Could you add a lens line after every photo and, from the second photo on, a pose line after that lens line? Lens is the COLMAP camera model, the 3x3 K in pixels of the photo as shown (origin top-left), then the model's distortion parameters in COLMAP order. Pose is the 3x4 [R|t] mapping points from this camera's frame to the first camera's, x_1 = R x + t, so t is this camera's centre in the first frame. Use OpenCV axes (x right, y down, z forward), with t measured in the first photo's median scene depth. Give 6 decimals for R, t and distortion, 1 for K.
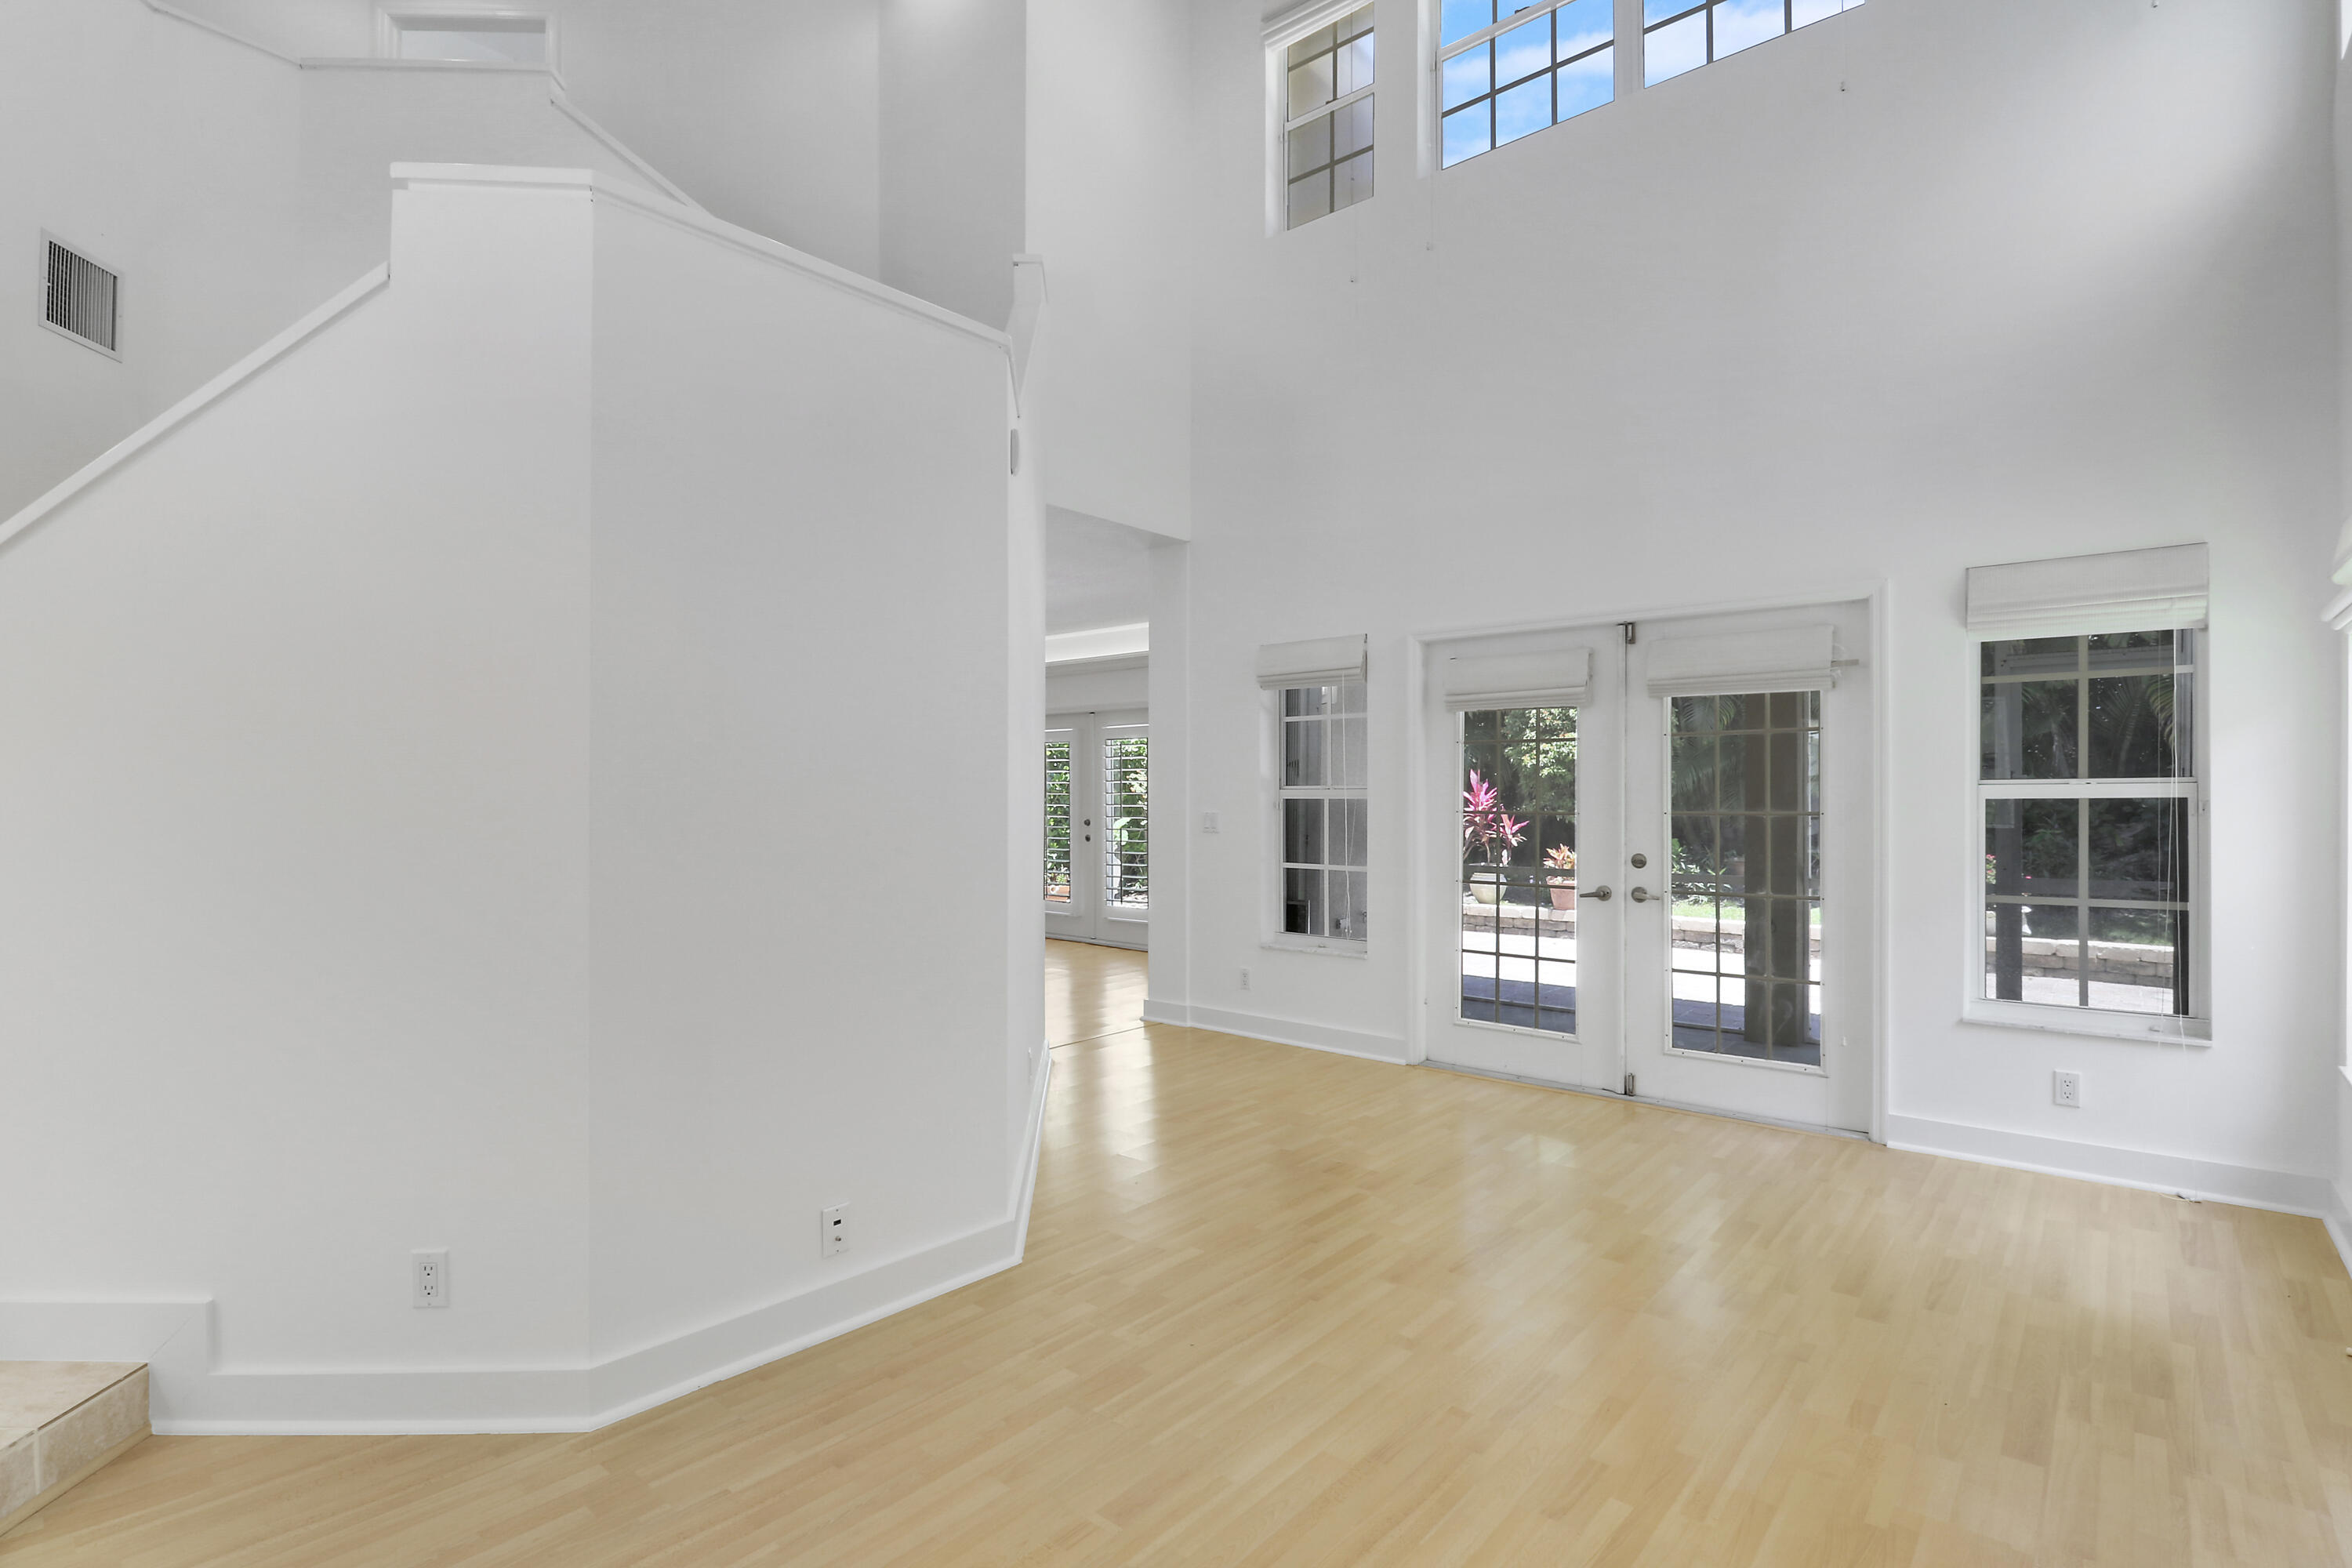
lens RADIAL K [[1096.5, 0, 1191.8], [0, 1096.5, 782.8], [0, 0, 1]] dist [-0.000637, -0.014468]
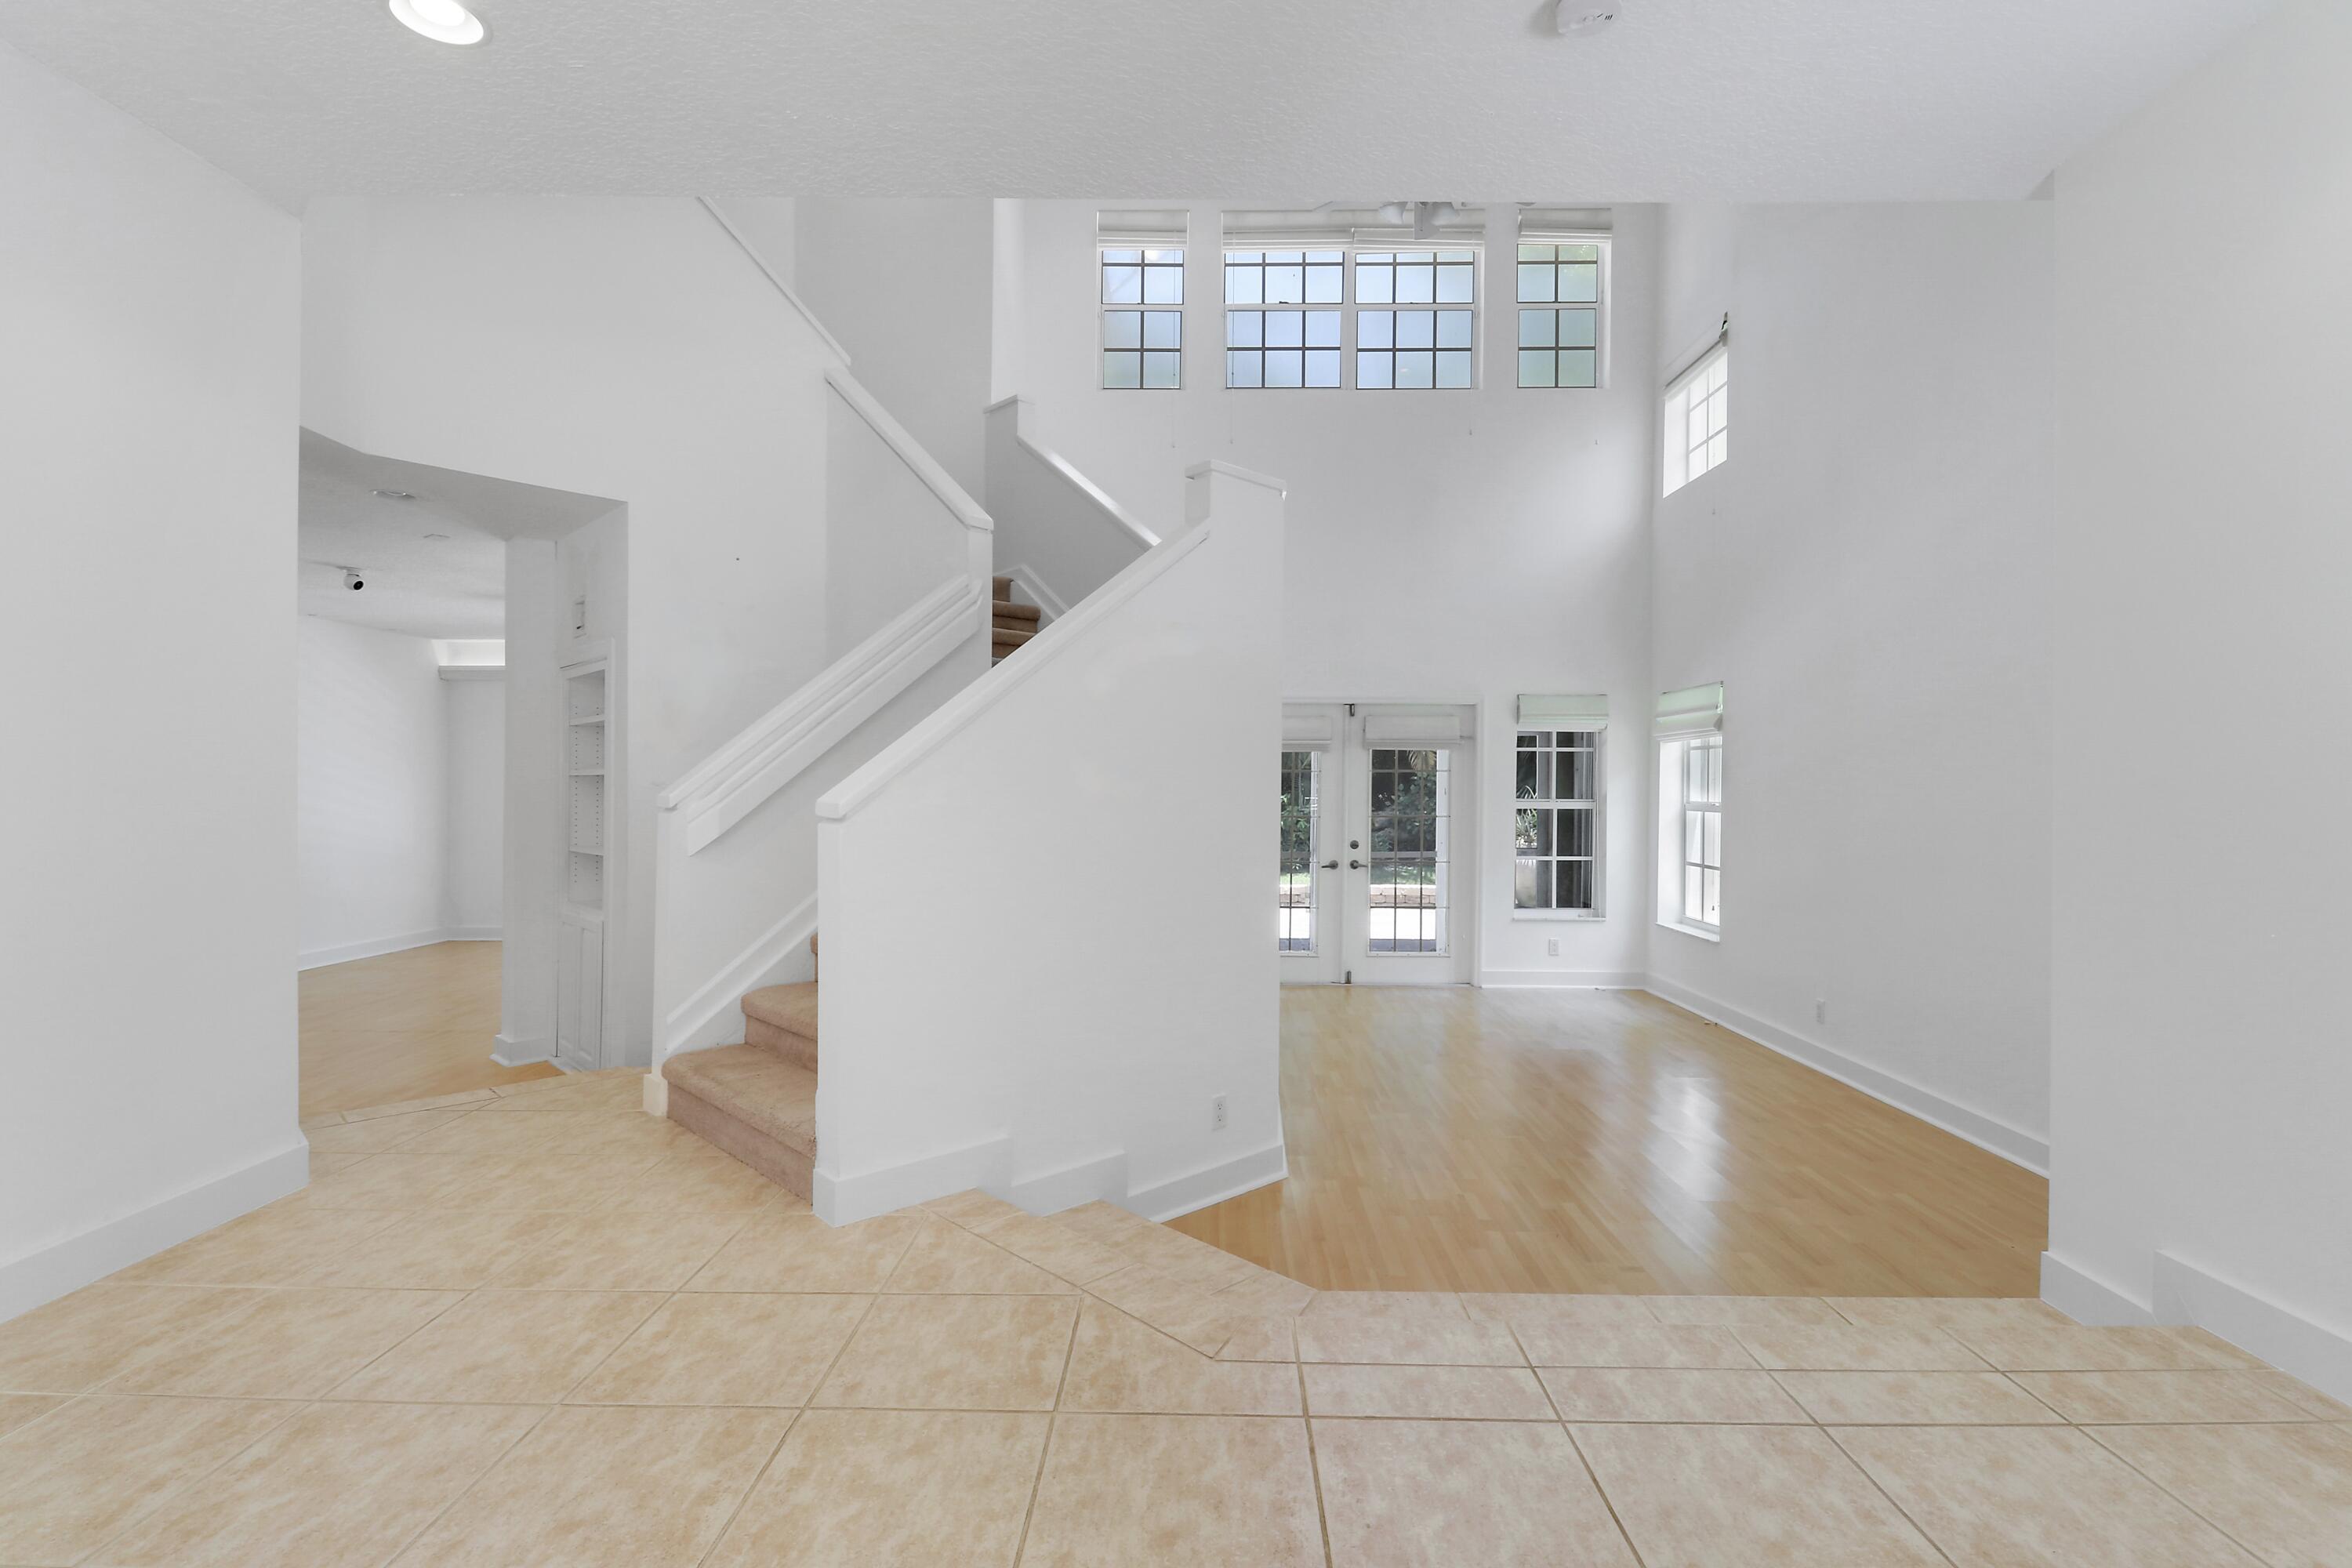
lens RADIAL K [[1096.5, 0, 1191.8], [0, 1096.5, 782.8], [0, 0, 1]] dist [-0.000637, -0.014468]
pose [[0.768524, 0.003973, 0.639809, -1.097027], [-0.014729, 0.999826, 0.011484, -0.051064], [-0.639652, -0.018249, 0.768448, -0.178878]]
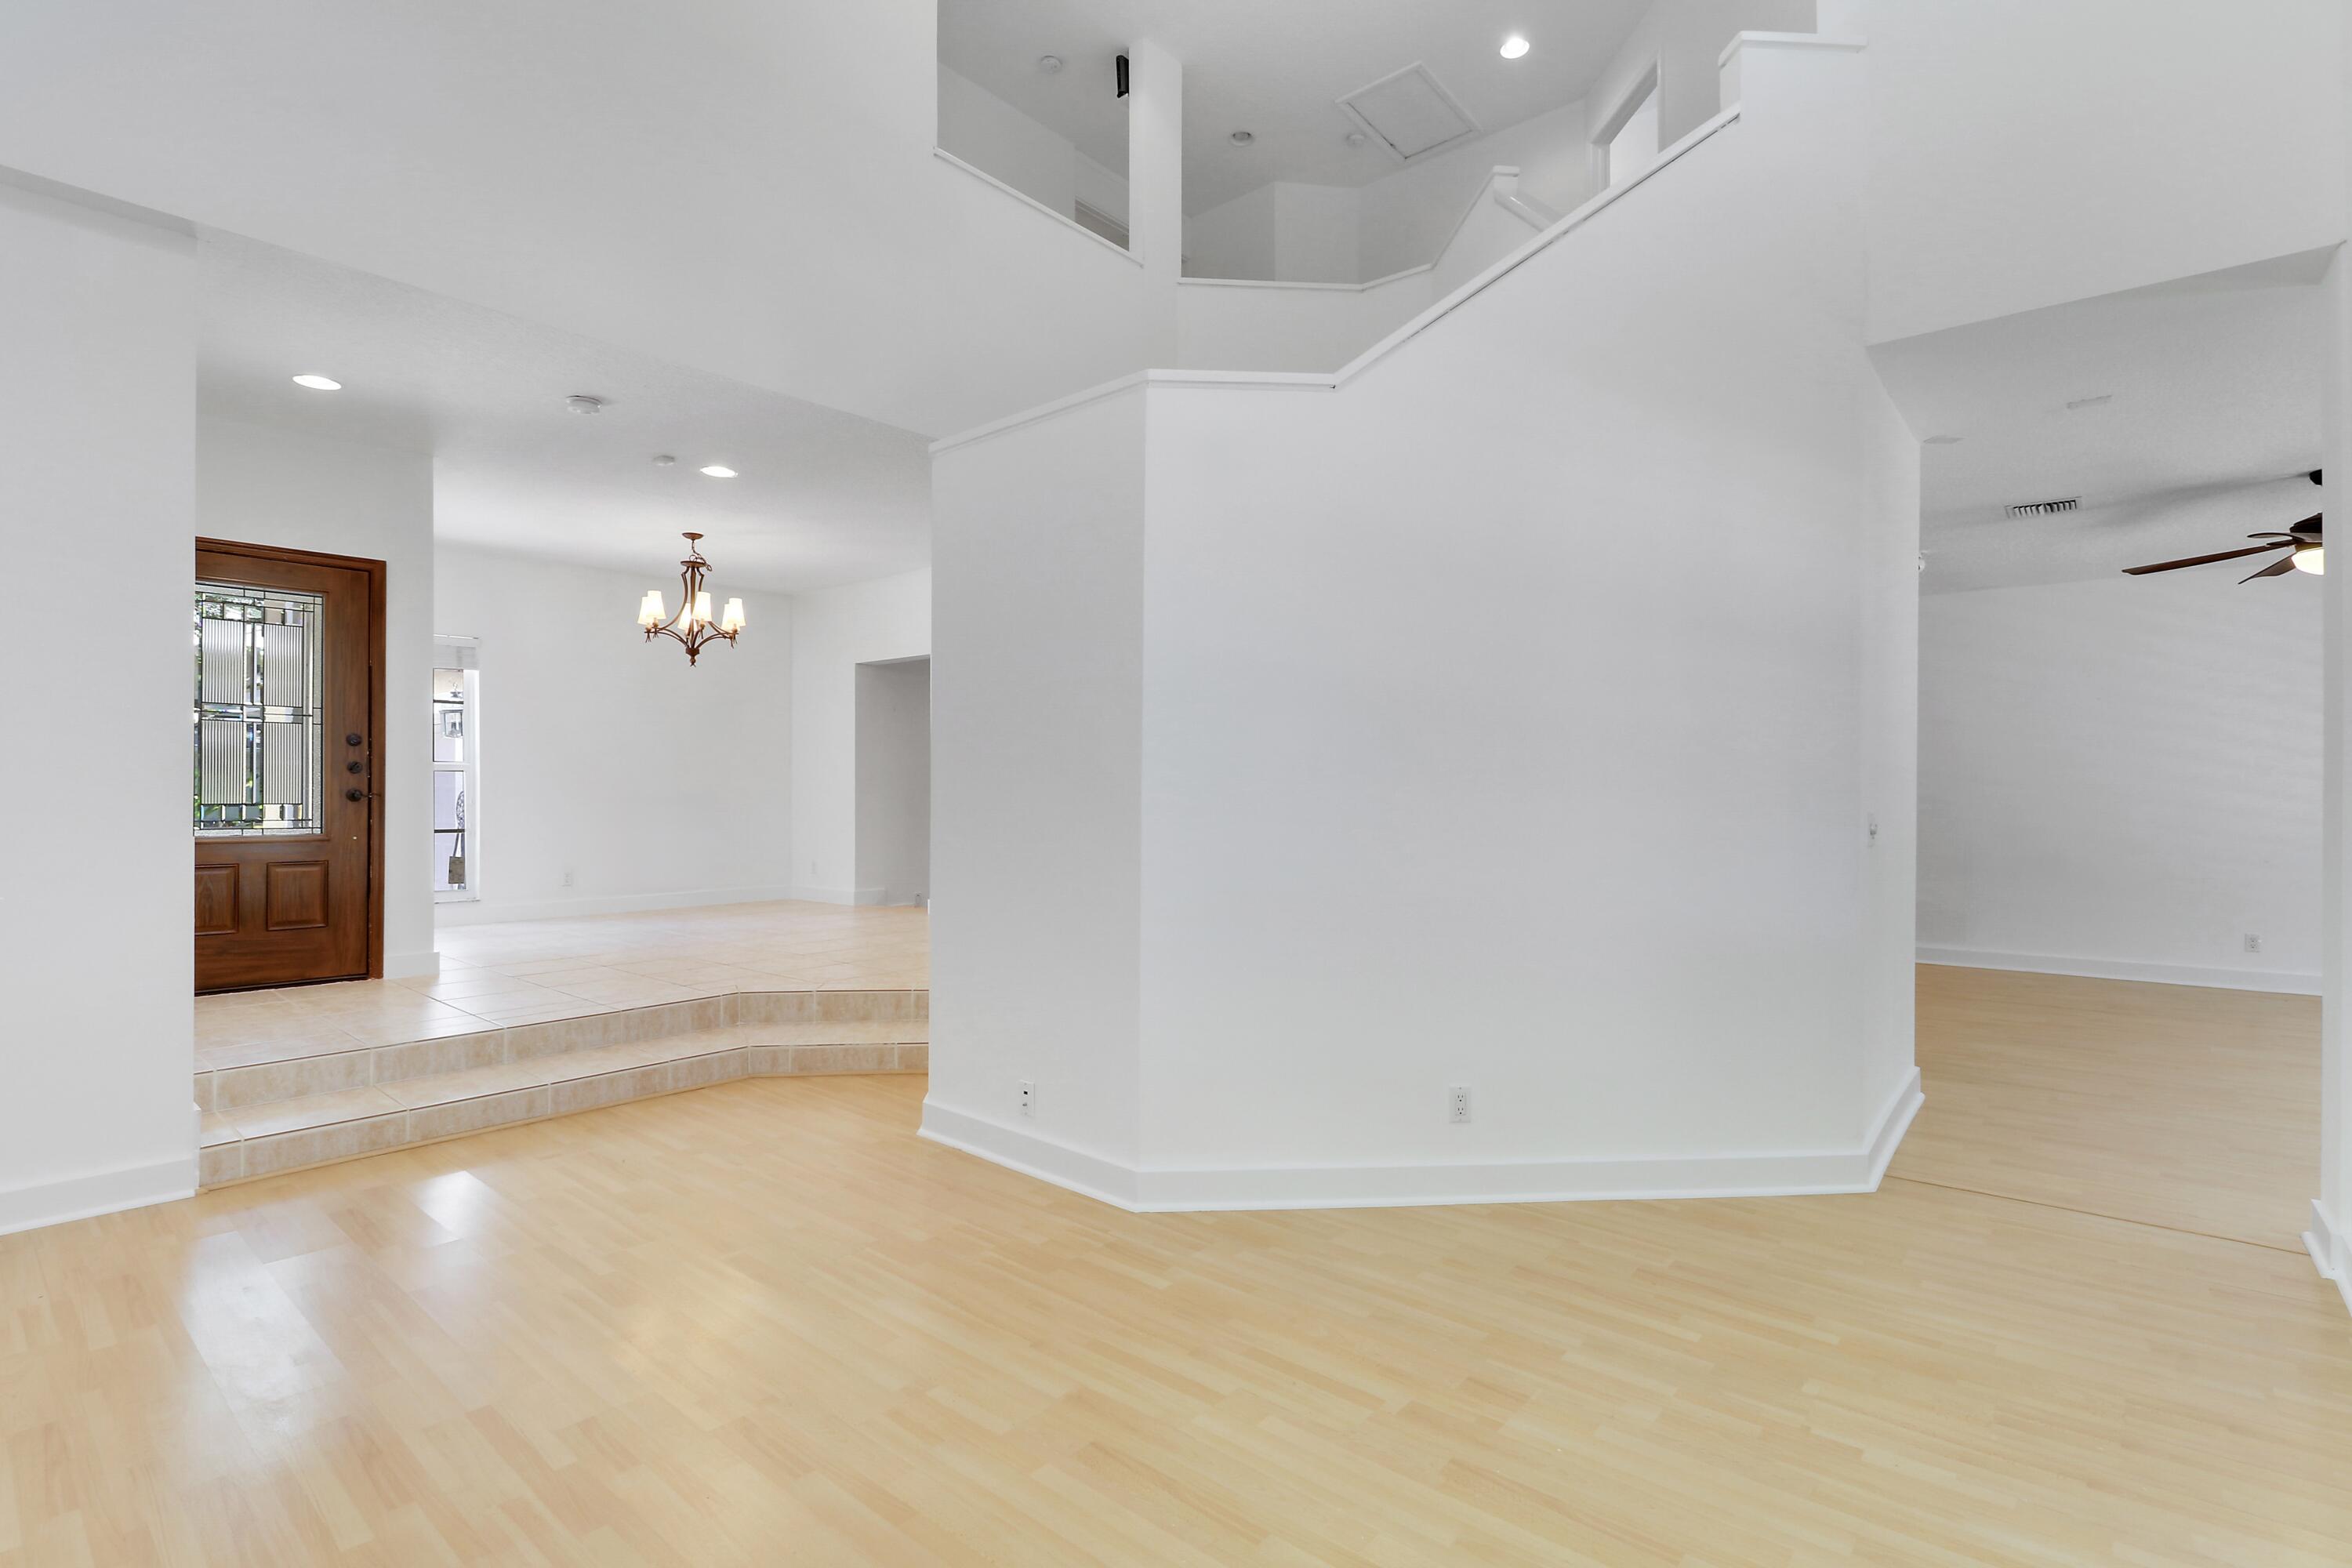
lens RADIAL K [[1130.8, 0, 1133.5], [0, 1130.8, 744.6], [0, 0, 1]] dist [-0.001363, -0.001350]
pose [[-0.026128, -0.038810, -0.998905, 0.773714], [0.013669, 0.999139, -0.039177, 0.020584], [0.999565, -0.014677, -0.025575, 0.830734]]
